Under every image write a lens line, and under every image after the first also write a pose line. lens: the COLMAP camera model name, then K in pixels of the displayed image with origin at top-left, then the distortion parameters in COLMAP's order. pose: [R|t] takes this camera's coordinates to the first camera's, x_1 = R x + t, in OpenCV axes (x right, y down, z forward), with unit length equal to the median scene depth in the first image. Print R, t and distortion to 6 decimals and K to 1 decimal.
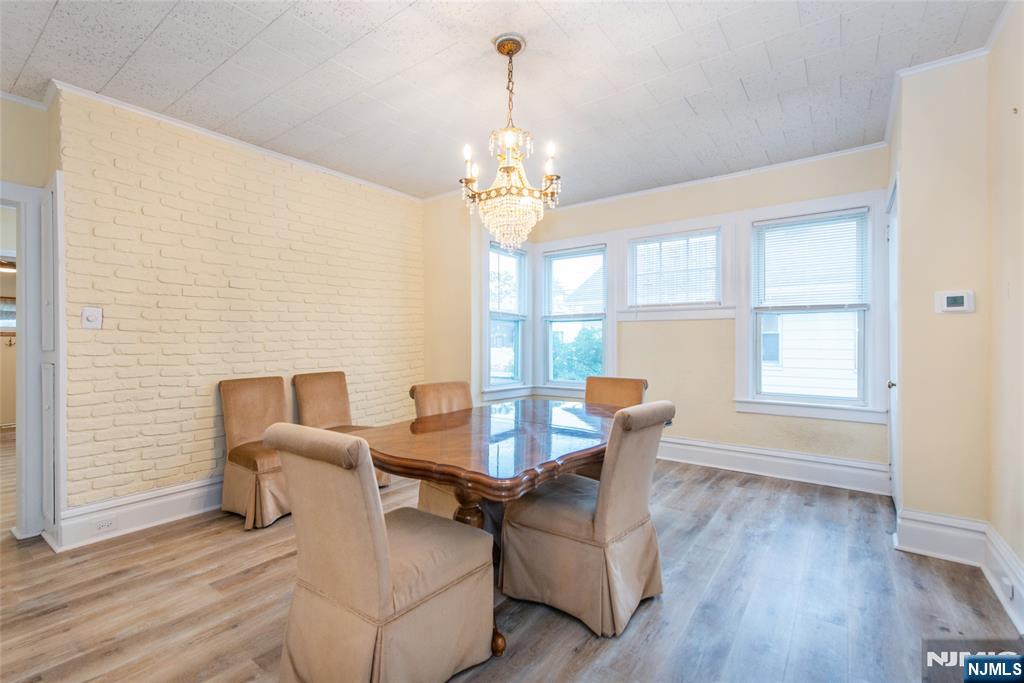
lens RADIAL K [[461.1, 0, 512.0], [0, 461.1, 341.5], [0, 0, 1]] dist [0.060637, 0.000090]
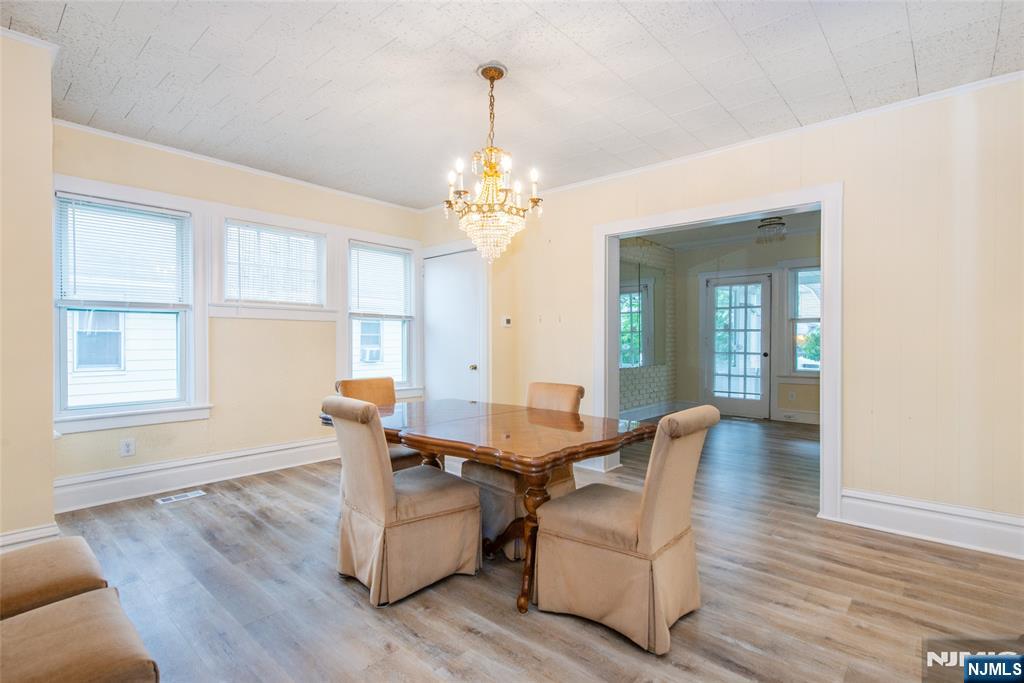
lens RADIAL K [[494.0, 0, 512.0], [0, 494.0, 341.5], [0, 0, 1]] dist [-0.000285, -0.000087]
pose [[0.108458, 0.001365, 0.994100, -0.607008], [0.002511, 0.999995, -0.001647, 0.001392], [-0.994098, 0.002675, 0.108455, 0.439167]]
